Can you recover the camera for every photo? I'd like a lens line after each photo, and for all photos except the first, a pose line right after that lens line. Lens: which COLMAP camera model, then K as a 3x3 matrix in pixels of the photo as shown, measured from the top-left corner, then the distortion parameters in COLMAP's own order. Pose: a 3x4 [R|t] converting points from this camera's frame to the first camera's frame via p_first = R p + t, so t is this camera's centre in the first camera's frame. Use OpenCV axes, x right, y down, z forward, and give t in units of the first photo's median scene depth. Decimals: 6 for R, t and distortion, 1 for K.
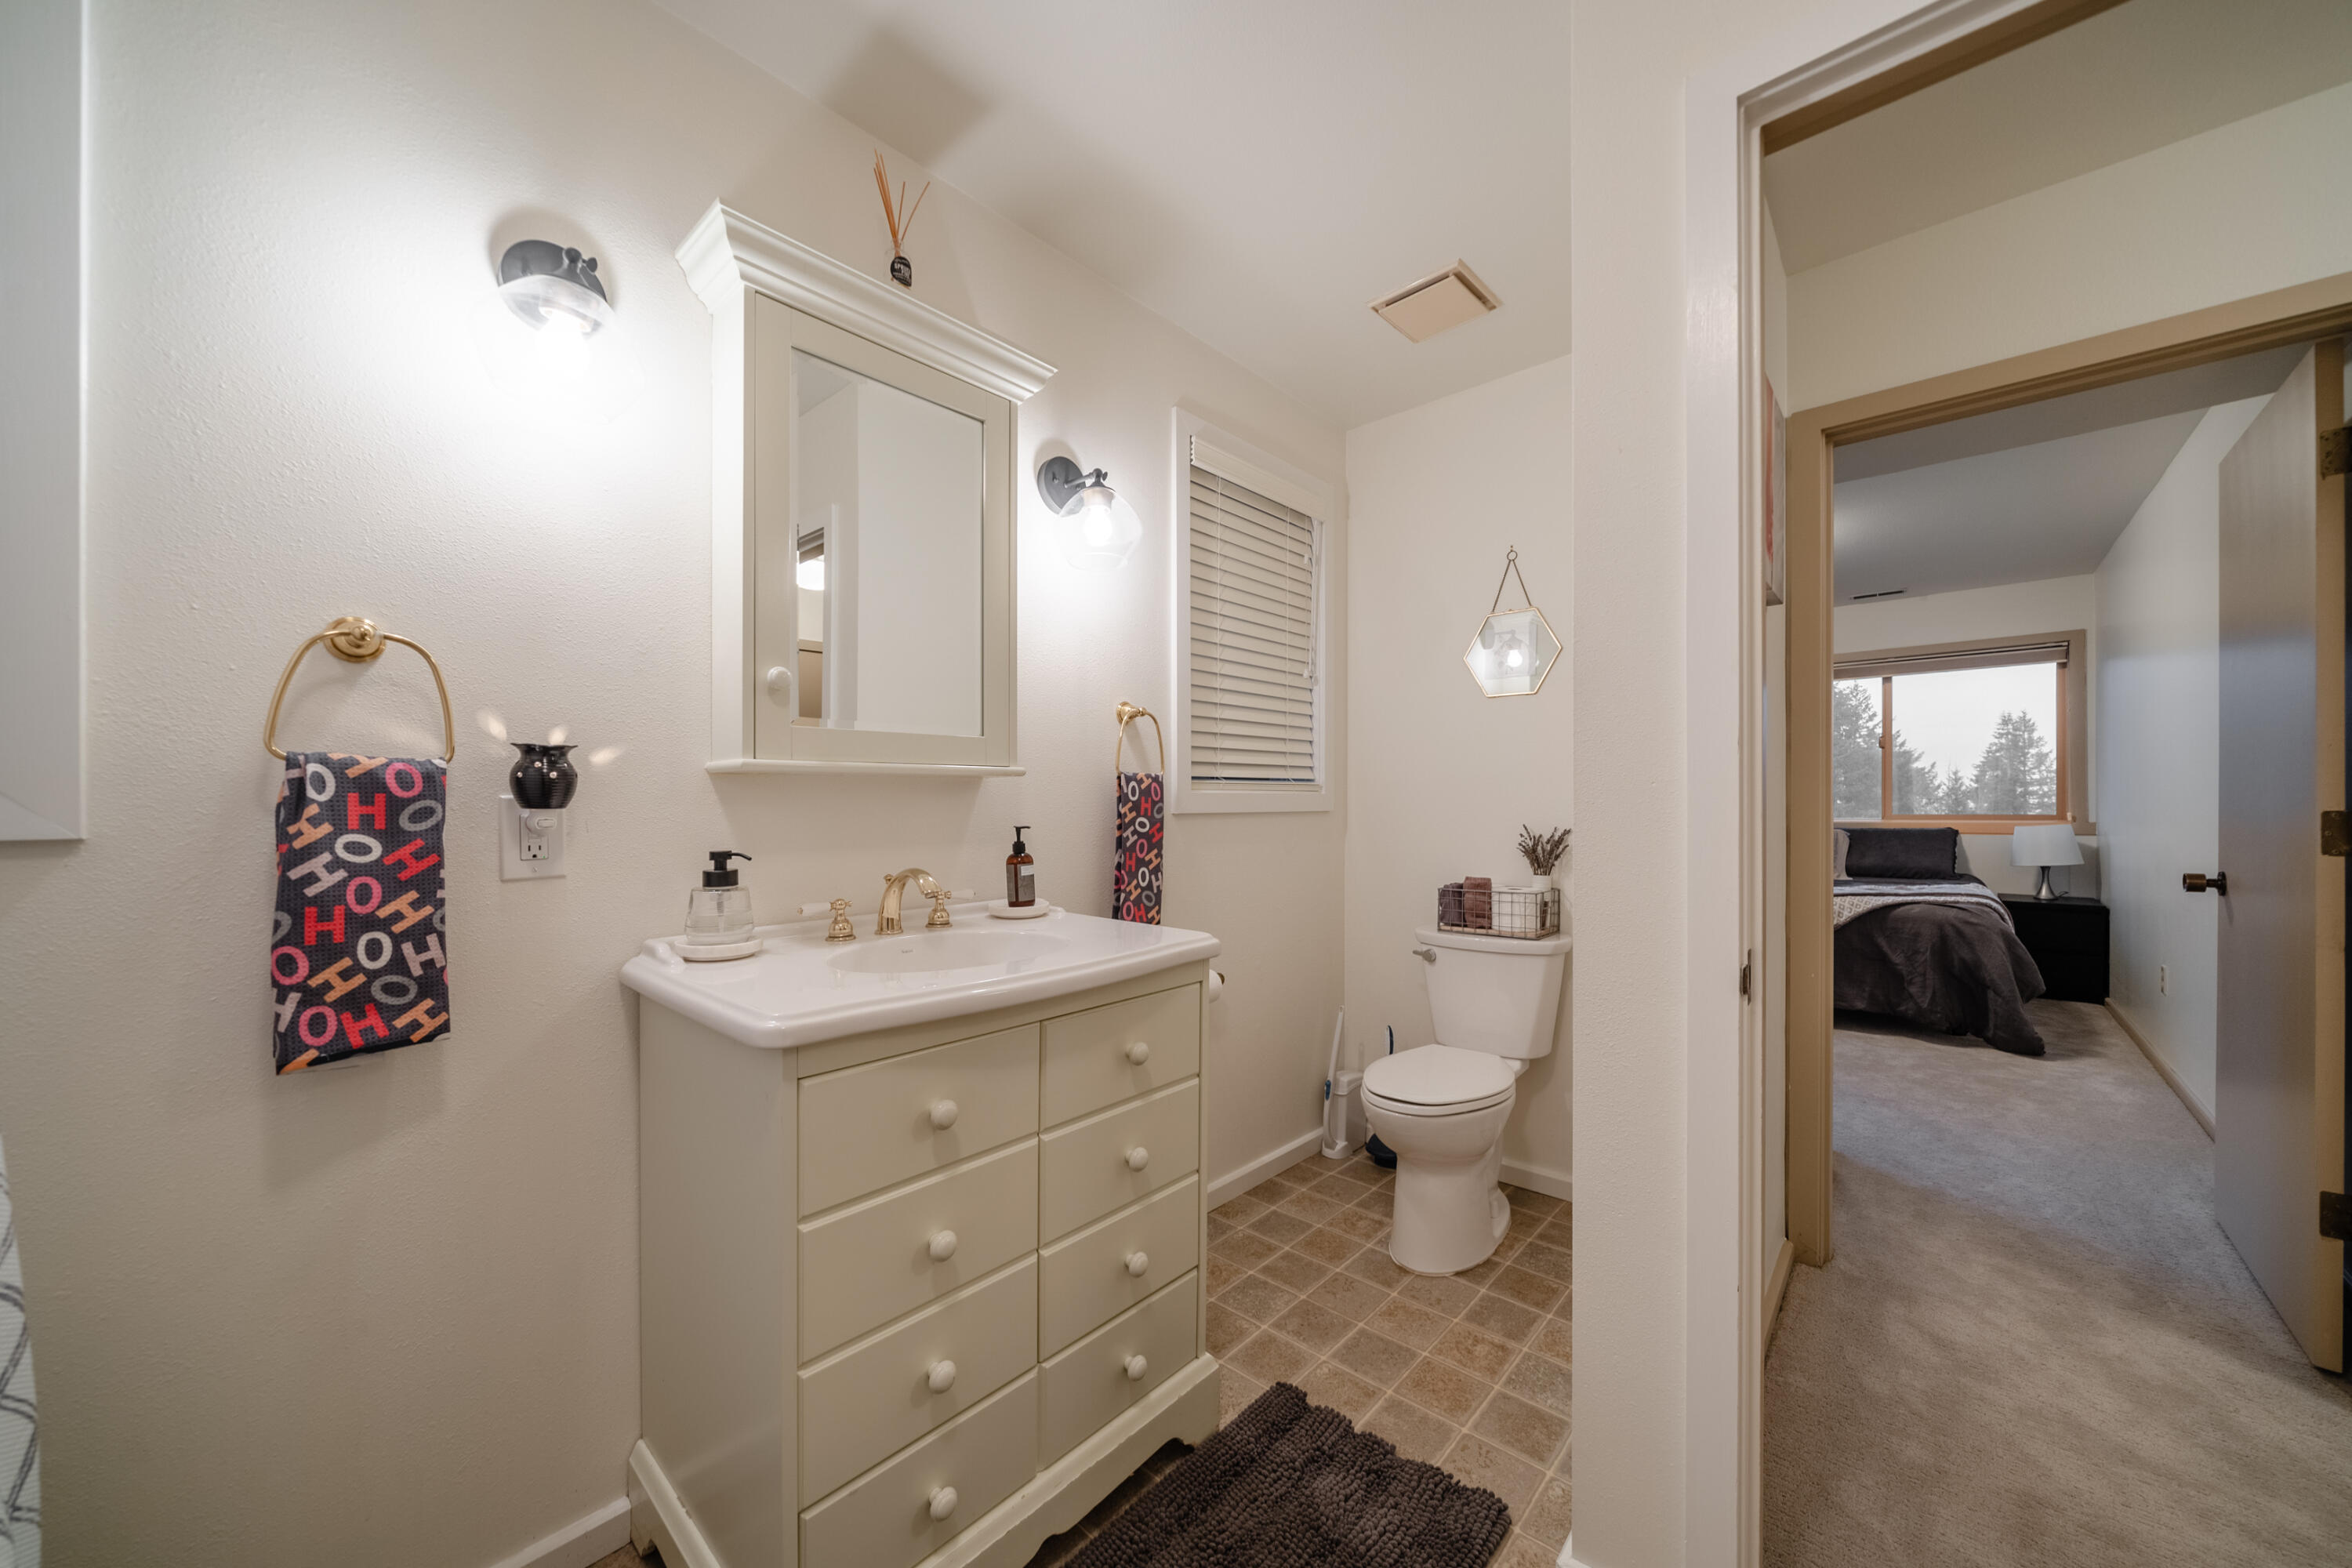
lens RADIAL K [[803.0, 0, 1190.0], [0, 803.0, 794.9], [0, 0, 1]] dist [-0.007985, 0.000039]
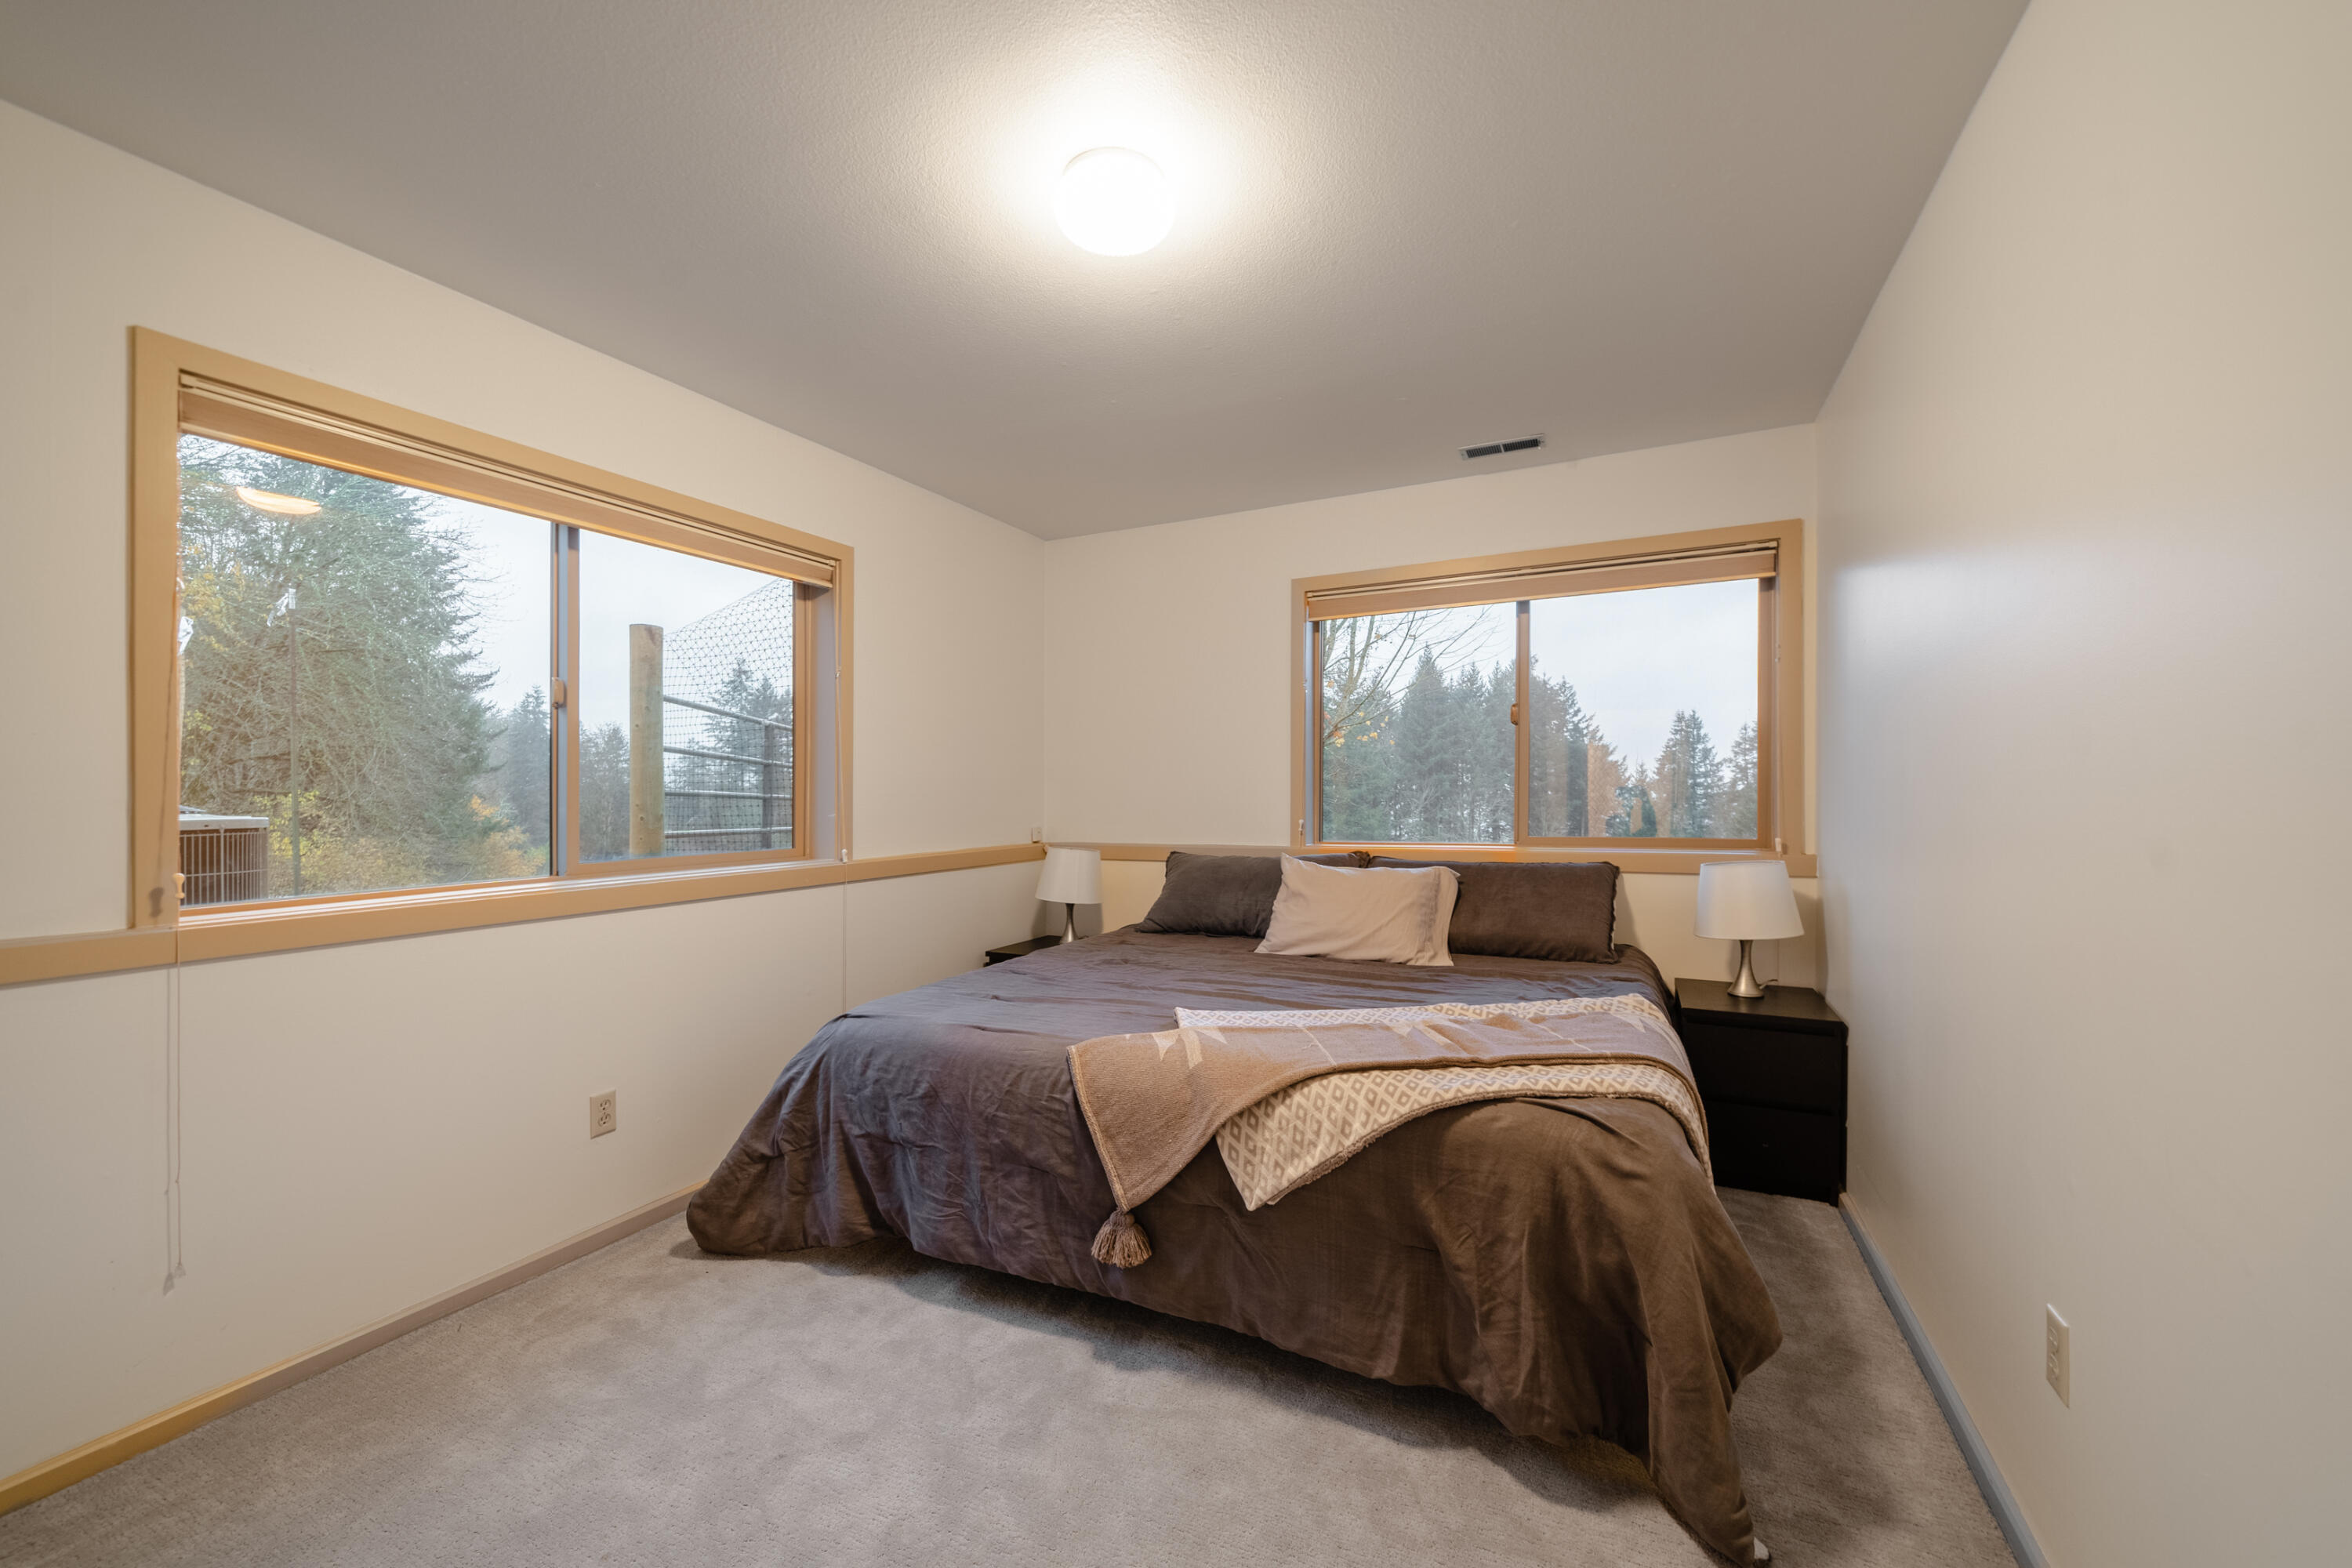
lens RADIAL K [[901.8, 0, 1170.7], [0, 901.8, 794.2], [0, 0, 1]] dist [-0.001187, -0.000087]
pose [[0.960069, -0.002222, 0.279755, 0.500119], [-0.000358, 0.999958, 0.009174, -0.014364], [-0.279764, -0.008908, 0.960028, 0.494623]]
